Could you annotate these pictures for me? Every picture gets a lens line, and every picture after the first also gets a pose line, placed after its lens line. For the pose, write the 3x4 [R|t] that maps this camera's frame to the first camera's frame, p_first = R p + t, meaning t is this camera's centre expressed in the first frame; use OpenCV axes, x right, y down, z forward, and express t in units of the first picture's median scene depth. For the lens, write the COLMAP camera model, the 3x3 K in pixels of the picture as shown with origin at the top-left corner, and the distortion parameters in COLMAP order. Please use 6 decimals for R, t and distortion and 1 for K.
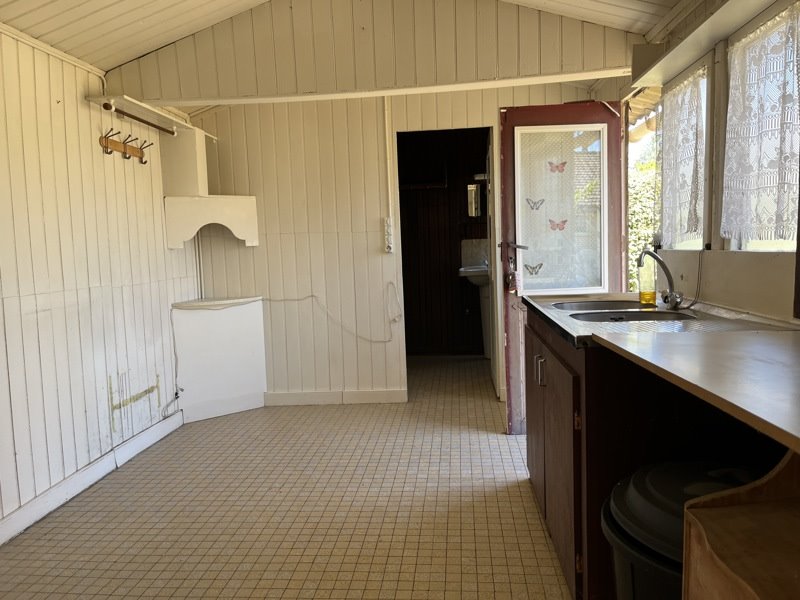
lens RADIAL K [[607.2, 0, 387.9], [0, 607.2, 300.9], [0, 0, 1]] dist [0.009111, 0.000415]
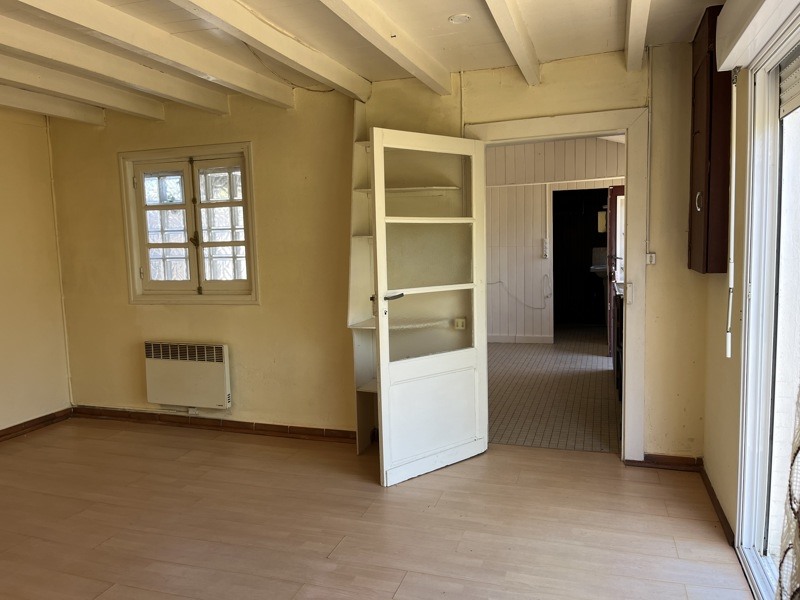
lens RADIAL K [[607.2, 0, 387.9], [0, 607.2, 300.9], [0, 0, 1]] dist [0.009111, 0.000415]
pose [[0.974418, 0.032958, -0.222312, -0.048457], [-0.029144, 0.999367, 0.020414, 0.022410], [0.222844, -0.013412, 0.974762, -0.832748]]
